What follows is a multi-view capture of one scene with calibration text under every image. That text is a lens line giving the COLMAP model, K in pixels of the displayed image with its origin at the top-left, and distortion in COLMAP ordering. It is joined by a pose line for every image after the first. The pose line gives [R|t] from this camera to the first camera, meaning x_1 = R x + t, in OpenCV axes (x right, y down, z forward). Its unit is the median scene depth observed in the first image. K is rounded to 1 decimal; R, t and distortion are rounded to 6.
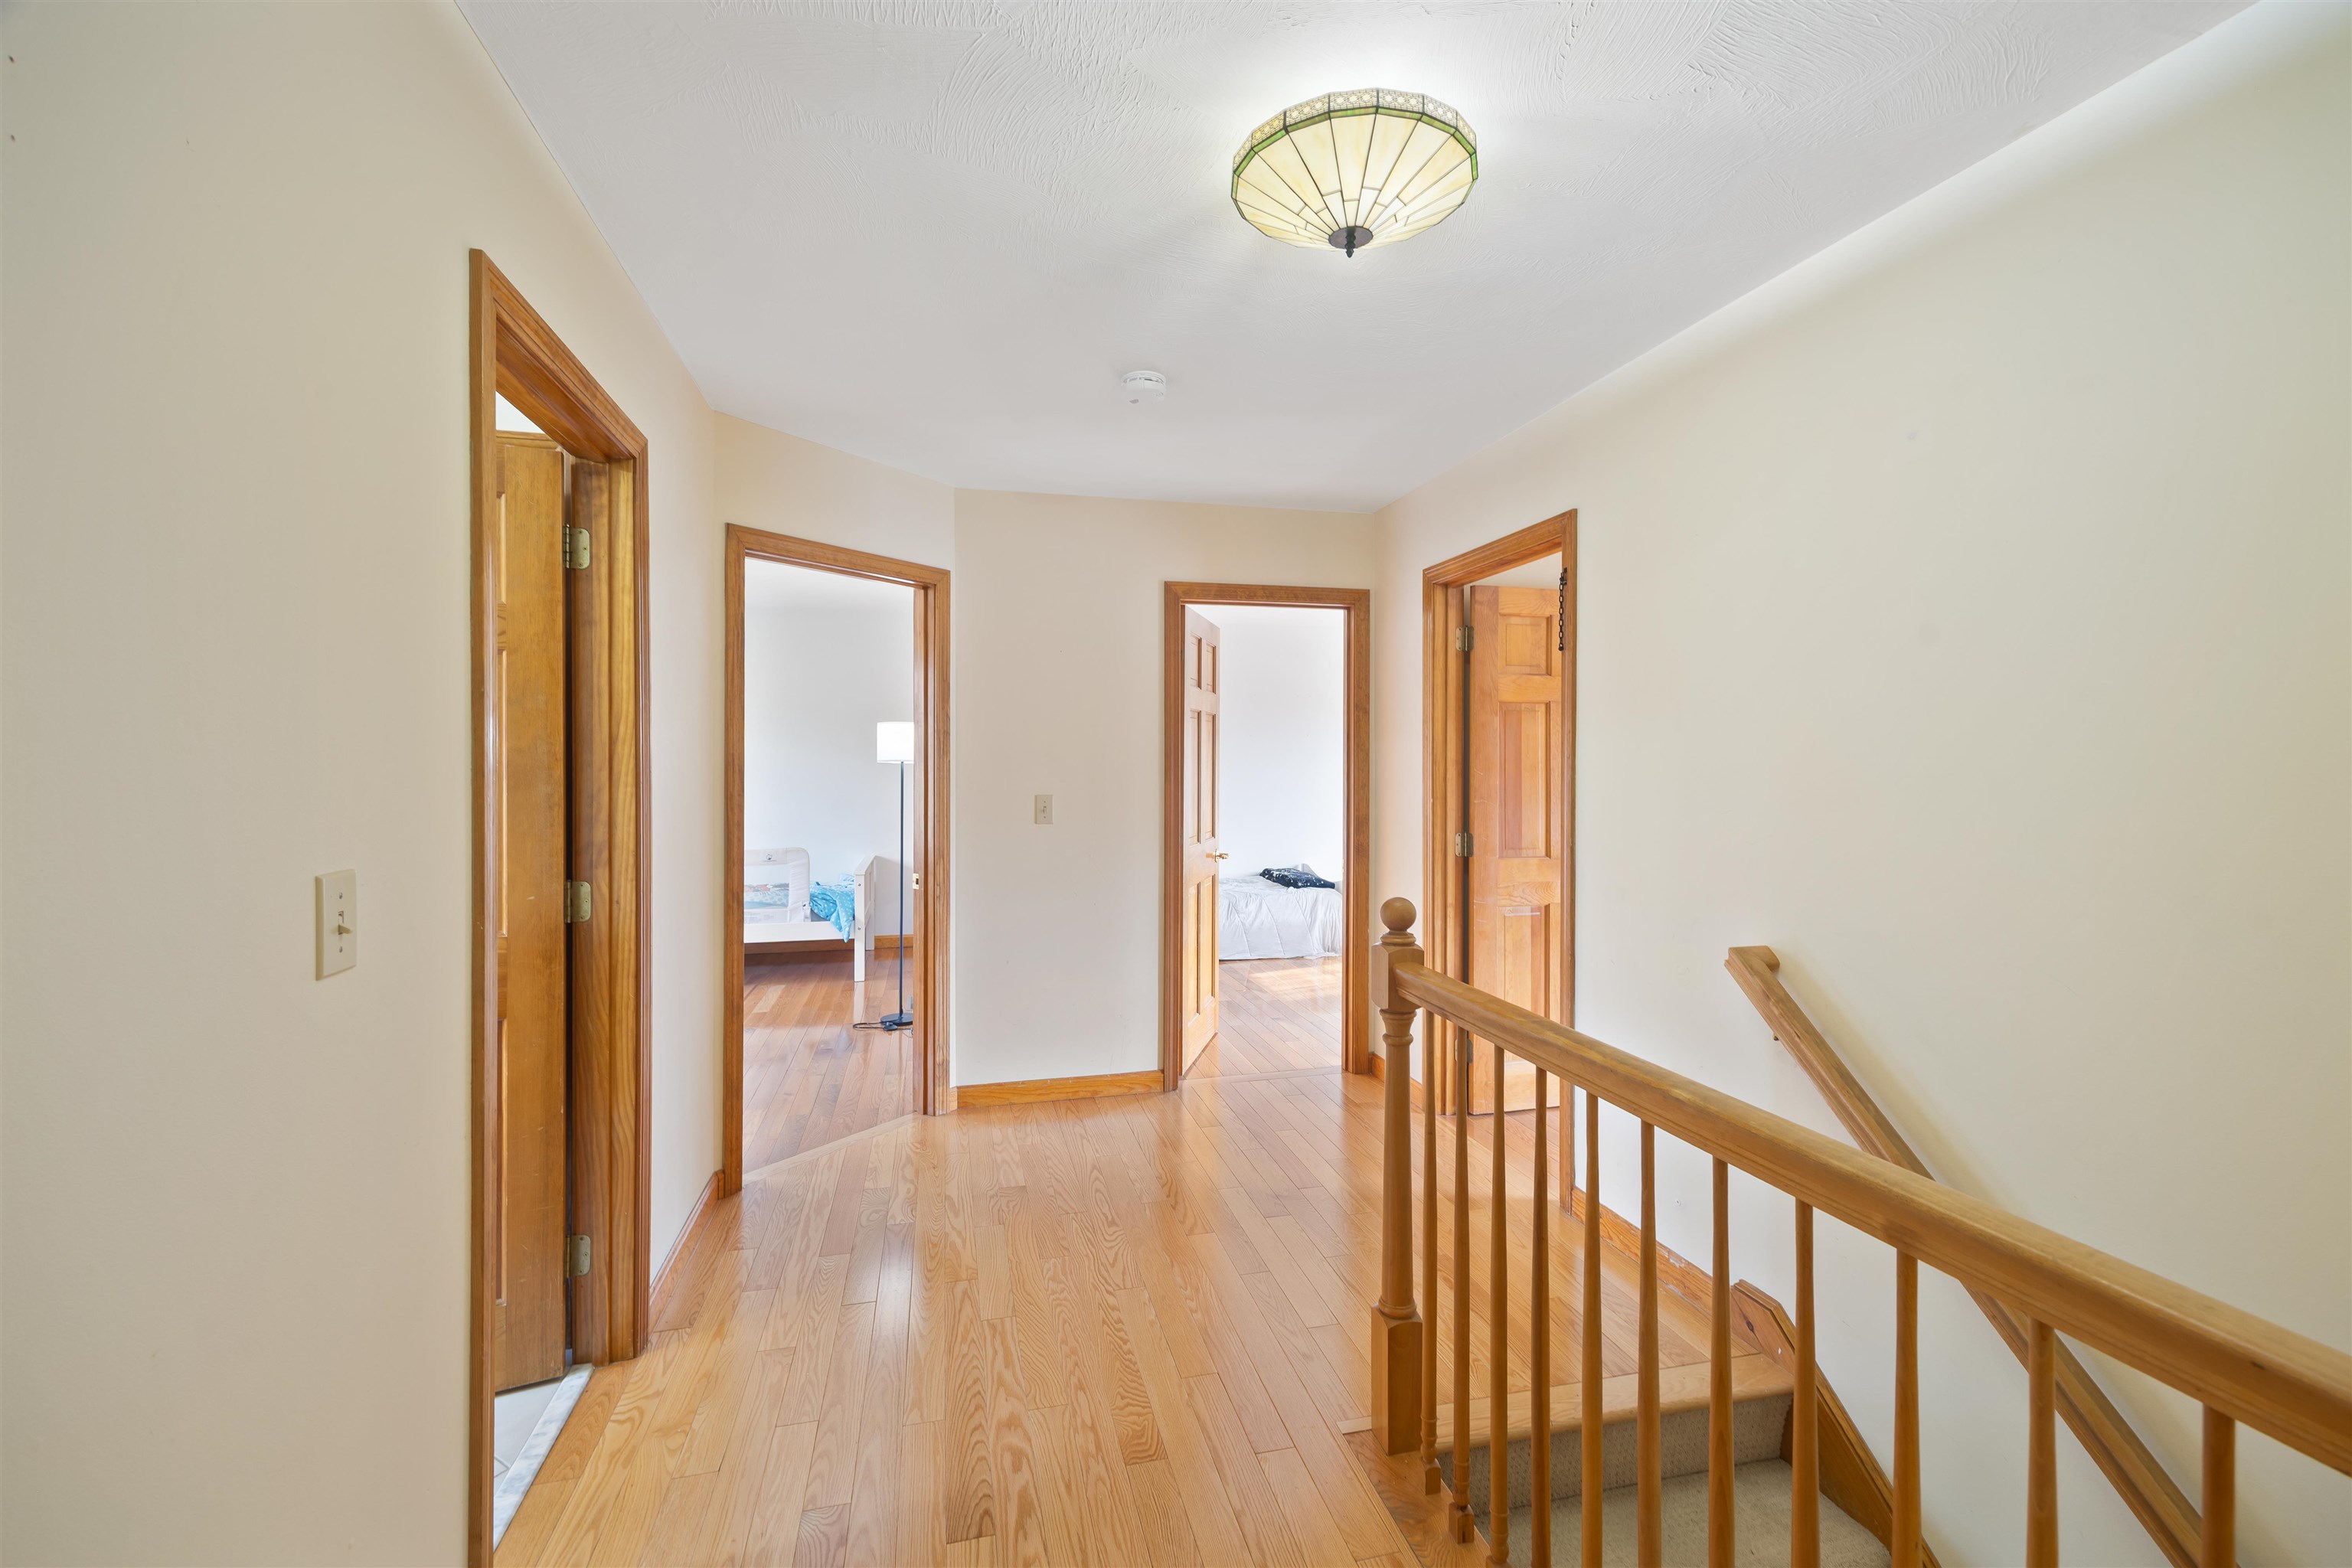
lens RADIAL K [[945.4, 0, 1178.4], [0, 945.4, 780.1], [0, 0, 1]] dist [-0.012759, 0.000483]
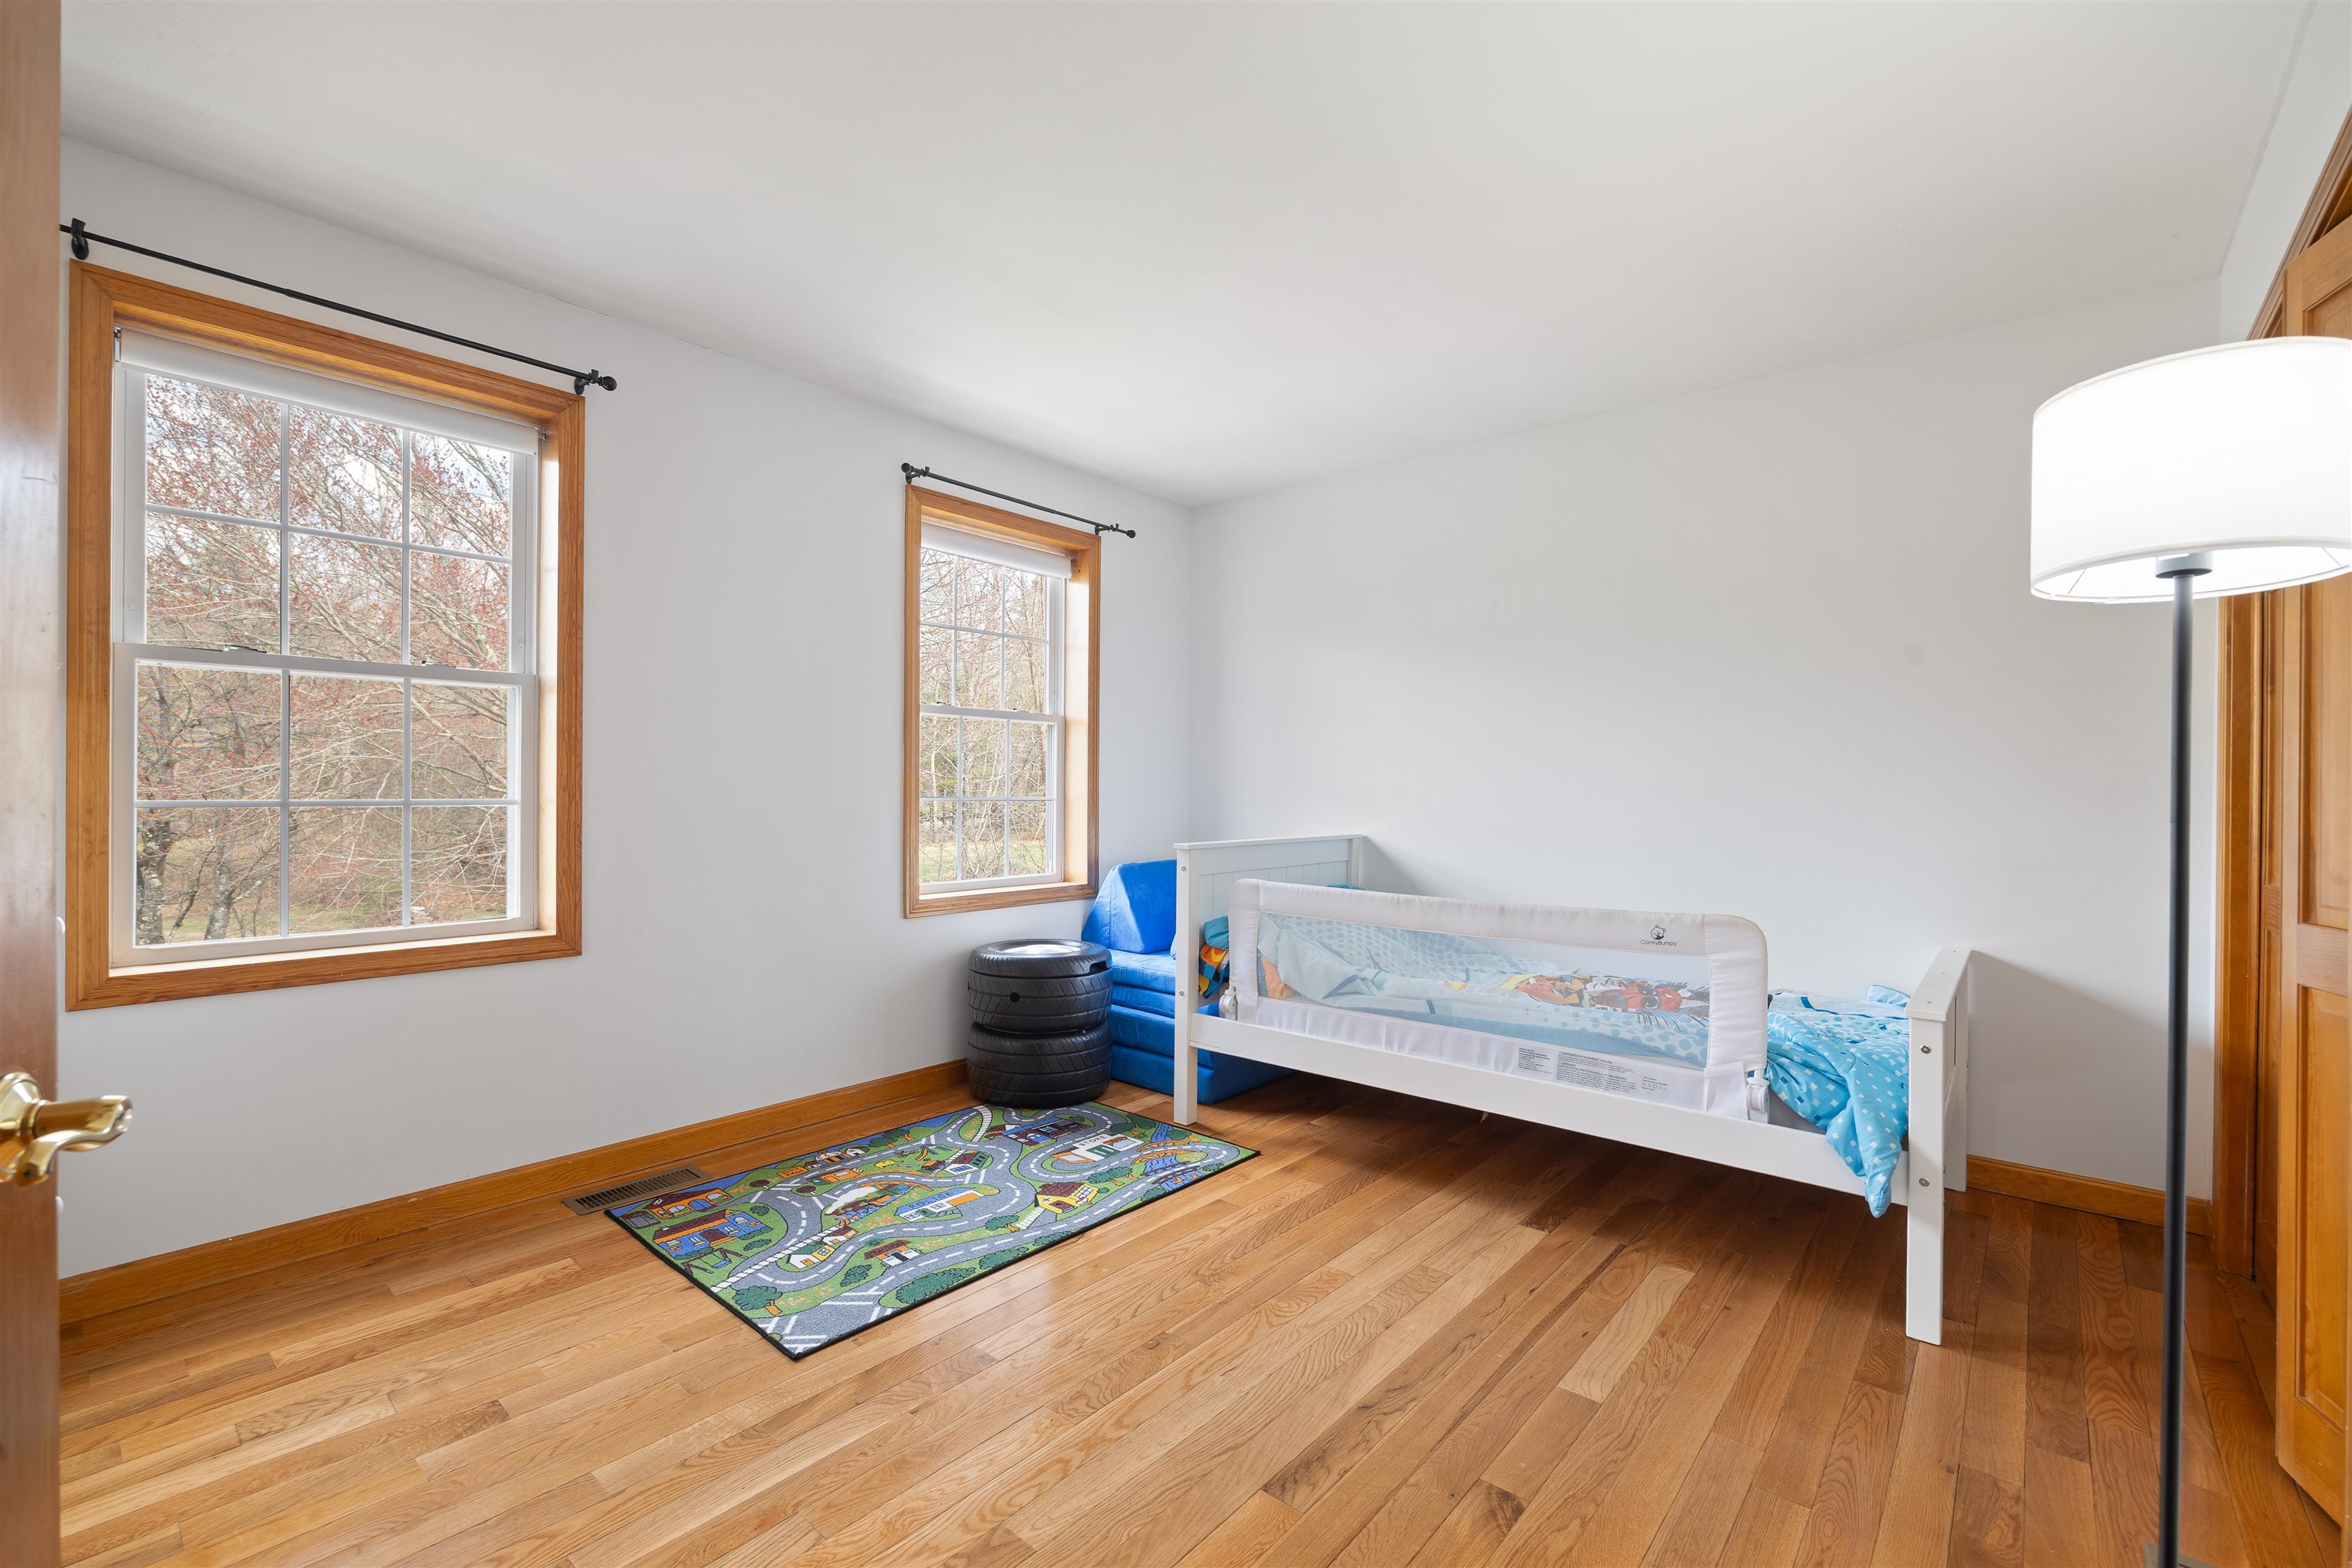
lens RADIAL K [[996.1, 0, 1176.8], [0, 996.1, 788.0], [0, 0, 1]] dist [-0.001238, -0.000101]
pose [[0.571590, 0.003644, -0.820531, -0.203400], [-0.007460, 0.999972, -0.000755, 0.021982], [0.820505, 0.006553, 0.571601, 0.587723]]
